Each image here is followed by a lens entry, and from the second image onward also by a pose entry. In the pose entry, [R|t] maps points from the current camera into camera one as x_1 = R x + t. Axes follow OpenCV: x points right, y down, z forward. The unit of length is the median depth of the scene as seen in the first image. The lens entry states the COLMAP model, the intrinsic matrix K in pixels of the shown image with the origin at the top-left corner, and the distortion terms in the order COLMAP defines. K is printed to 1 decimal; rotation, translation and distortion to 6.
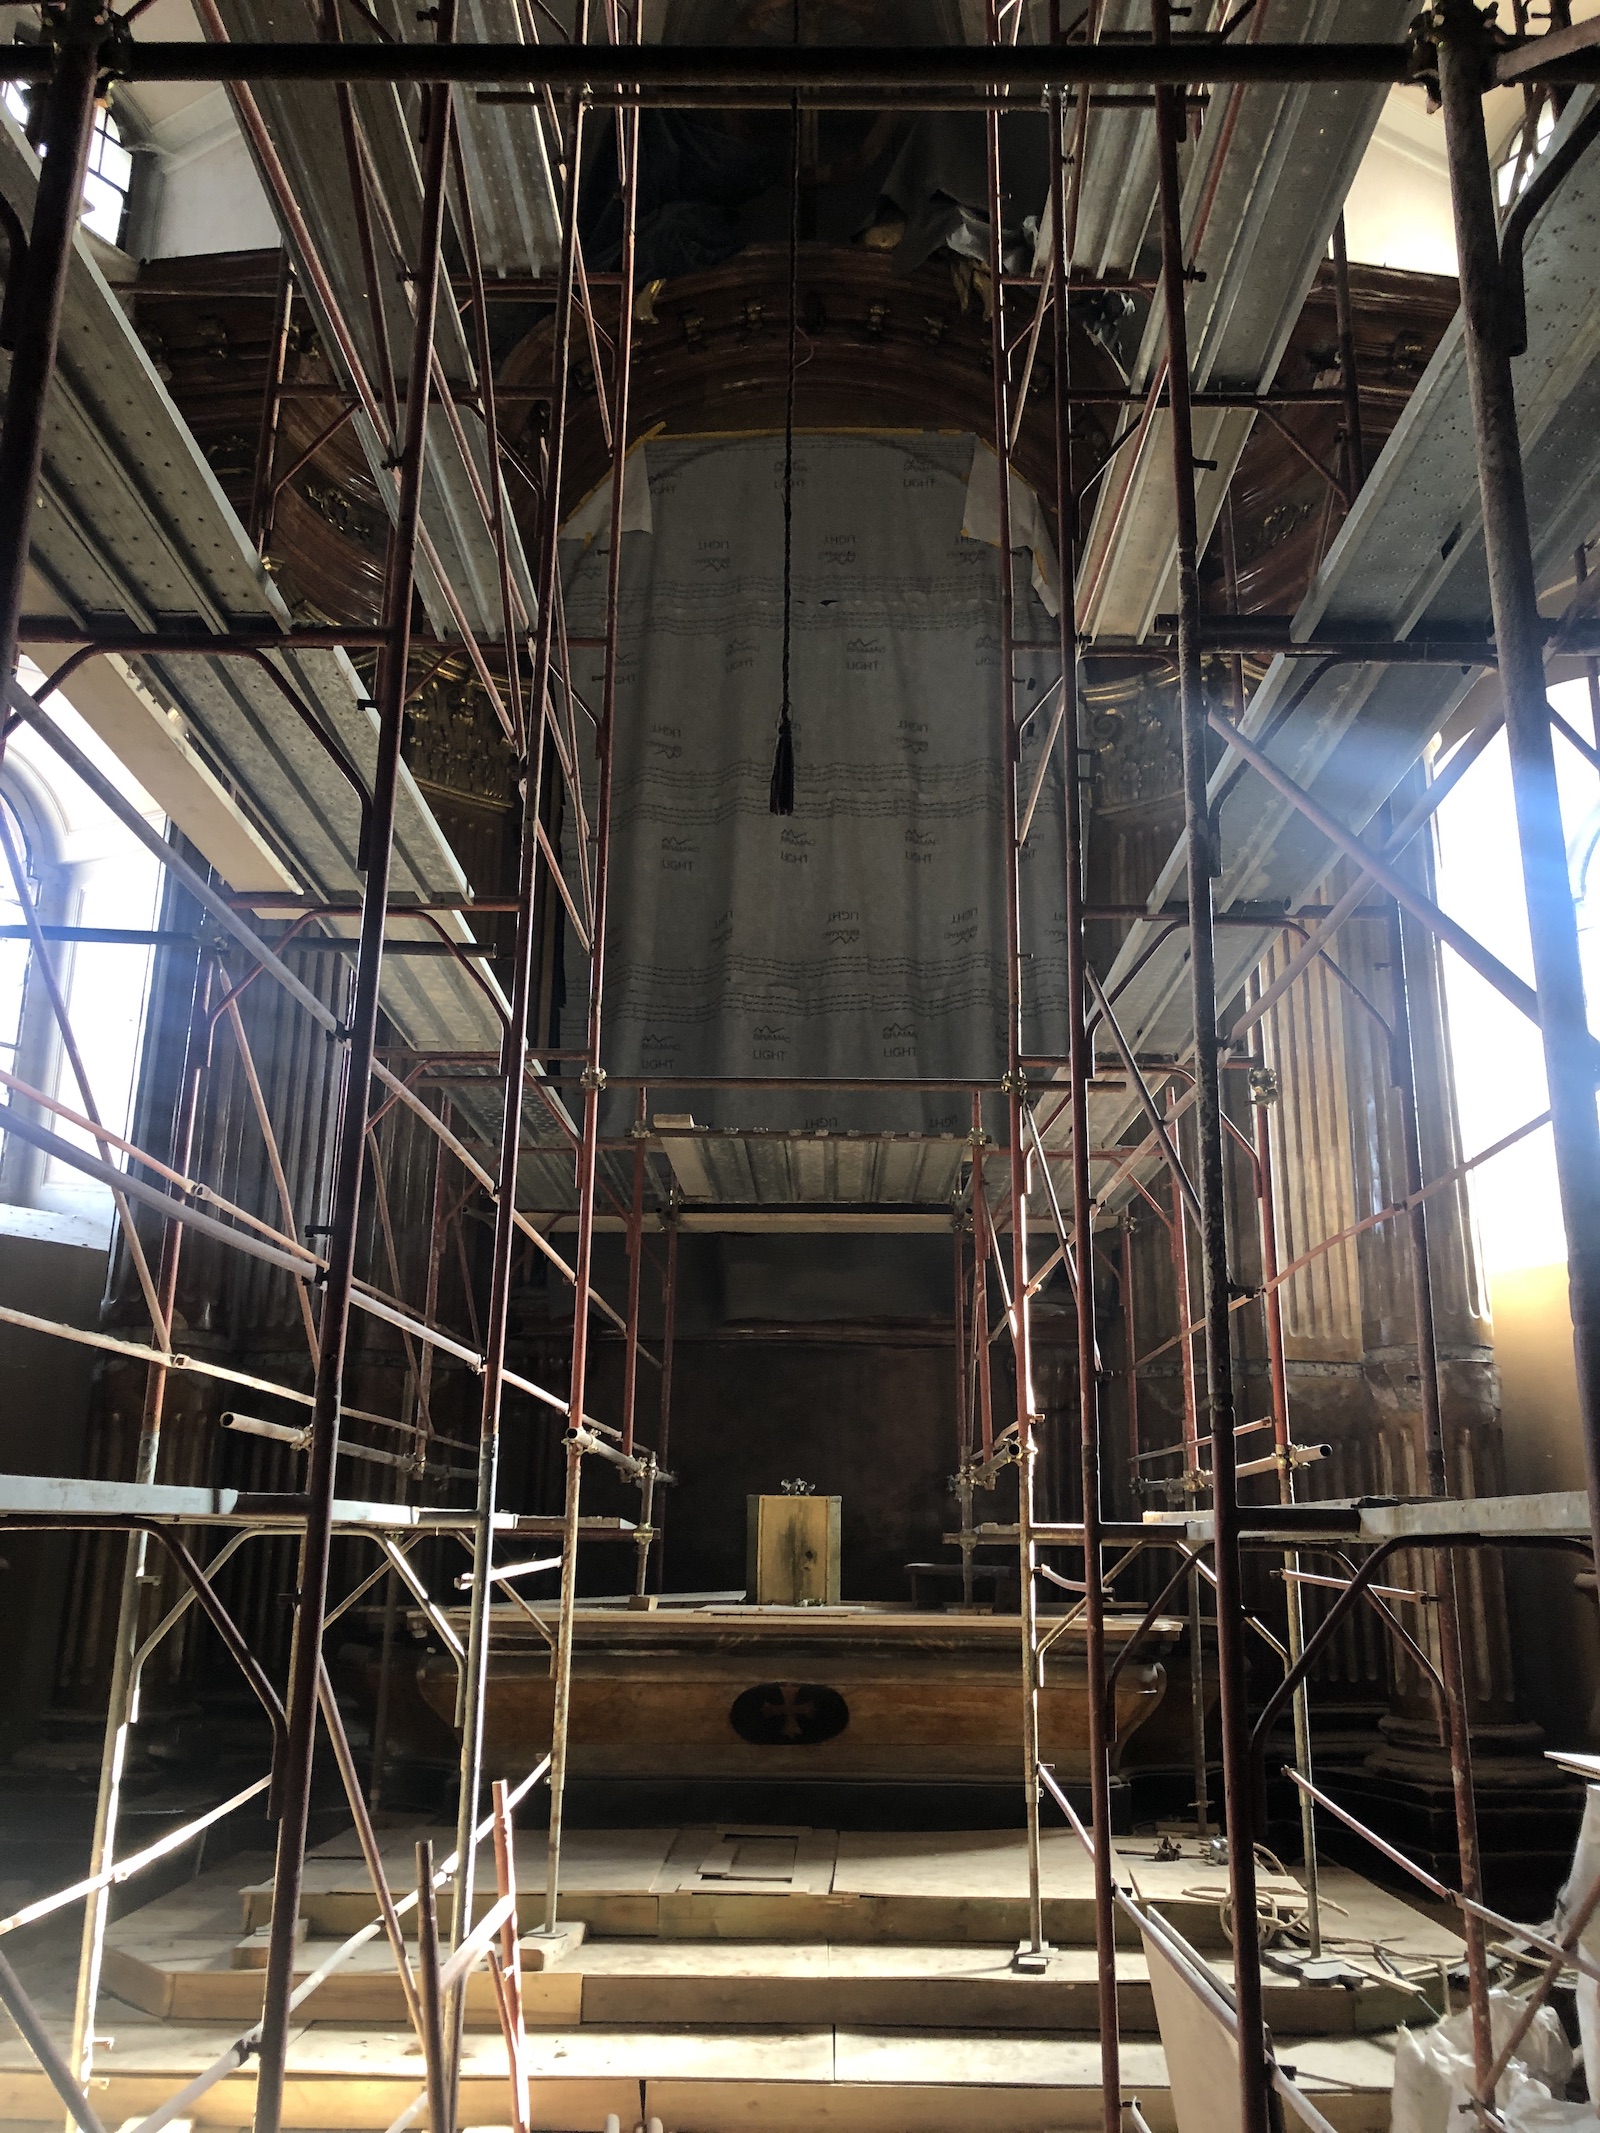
lens RADIAL K [[1723.7, 0, 801.4], [0, 1723.7, 1056.3], [0, 0, 1]] dist [0.125561, -0.265798]
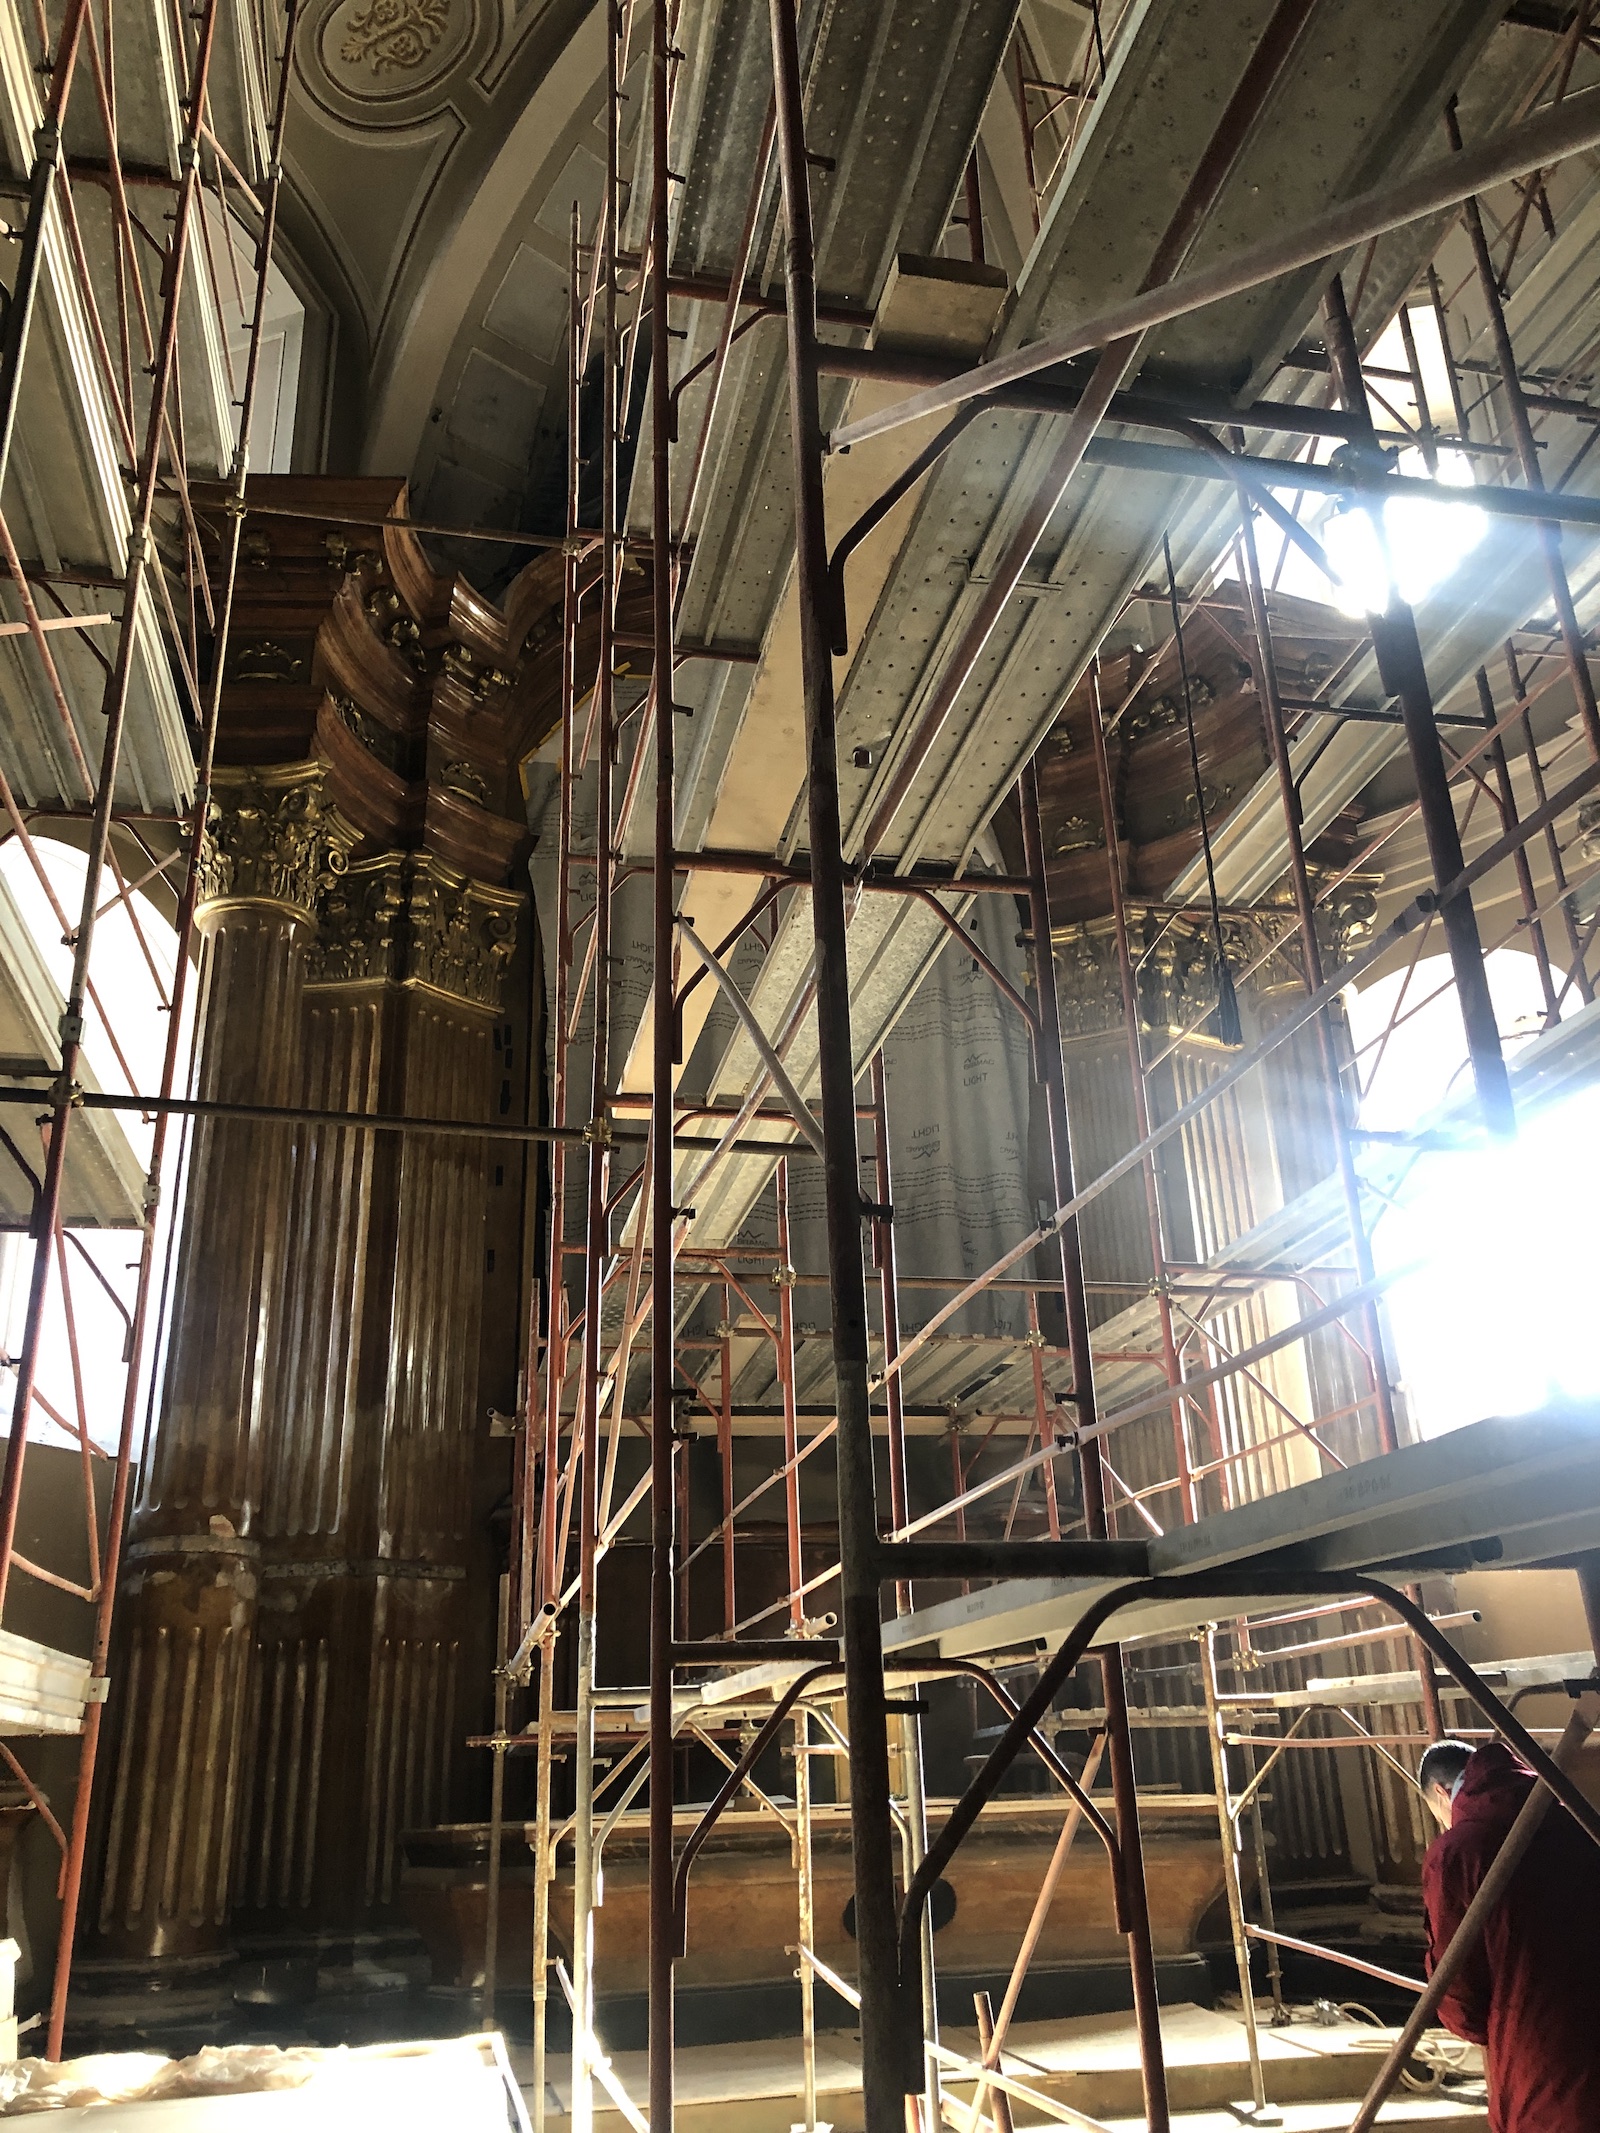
lens RADIAL K [[1736.6, 0, 800.0], [0, 1736.6, 1066.5], [0, 0, 1]] dist [0.039076, -0.002875]
pose [[0.974893, 0.041421, 0.218786, -0.284429], [-0.015312, 0.992691, -0.119712, 0.009908], [-0.222145, 0.113357, 0.968402, -0.034287]]
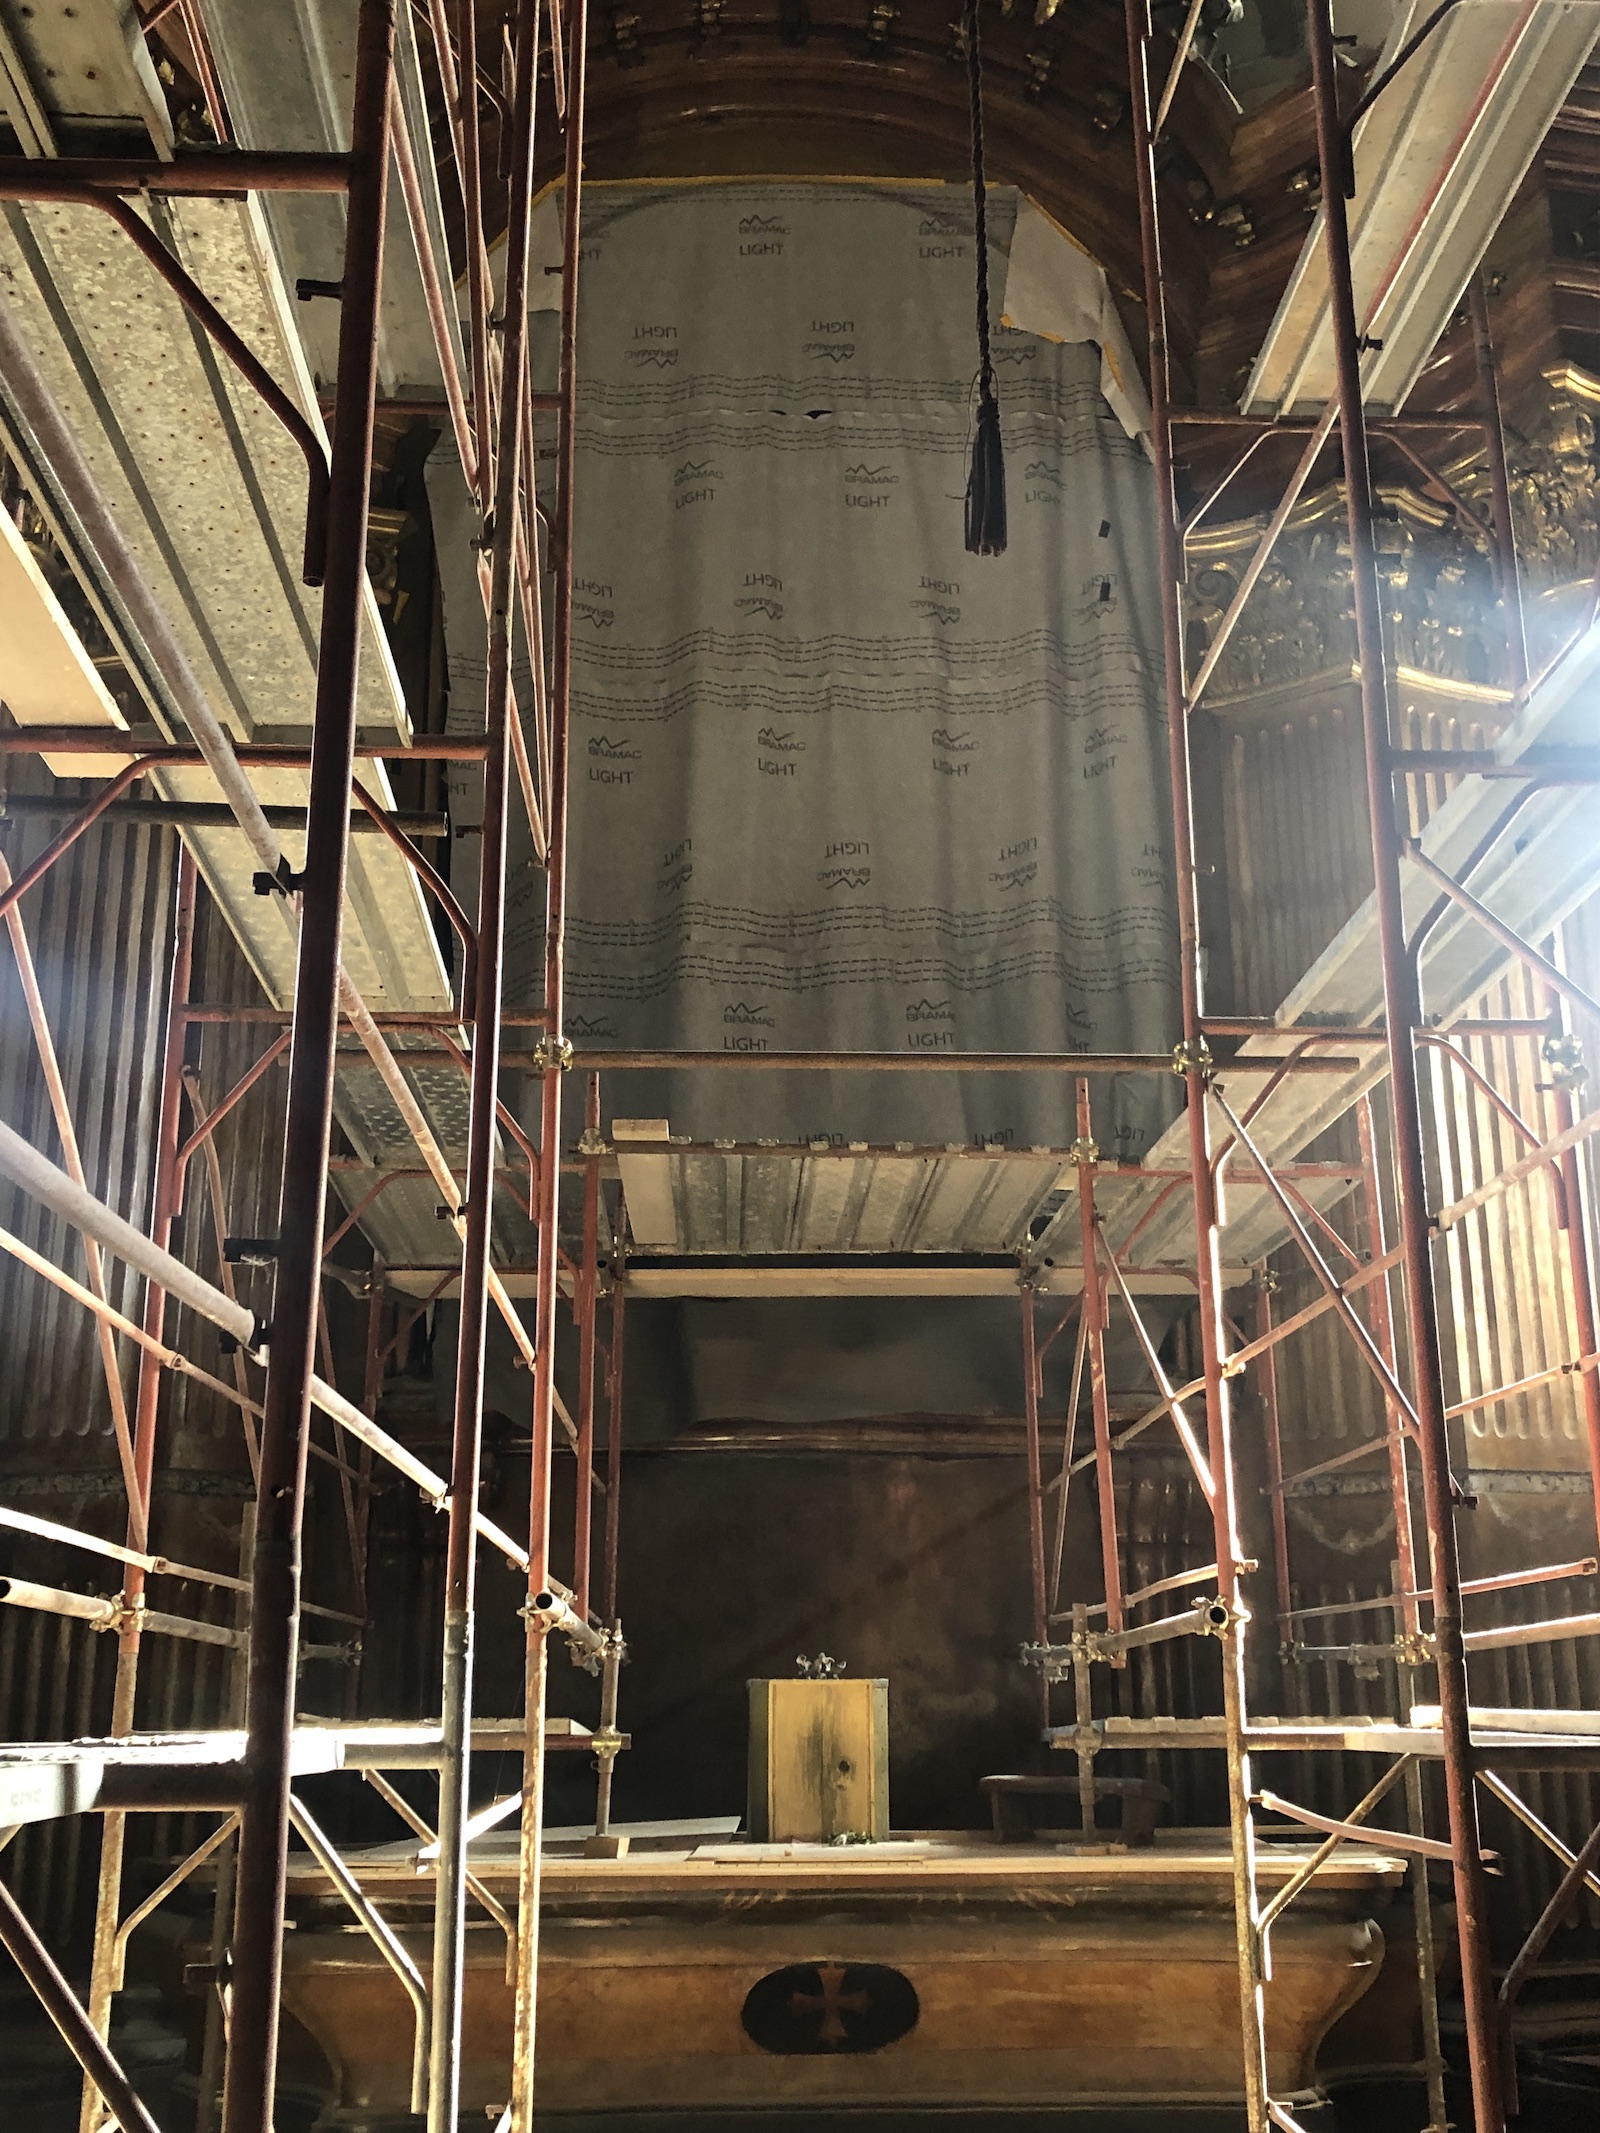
lens RADIAL K [[2200.5, 0, 800.0], [0, 2200.5, 1066.5], [0, 0, 1]] dist [0.073686, -0.099556]
pose [[0.998386, -0.001214, 0.056773, -0.061061], [0.001757, 0.999953, -0.009521, 0.021206], [-0.056759, 0.009605, 0.998342, 0.133135]]
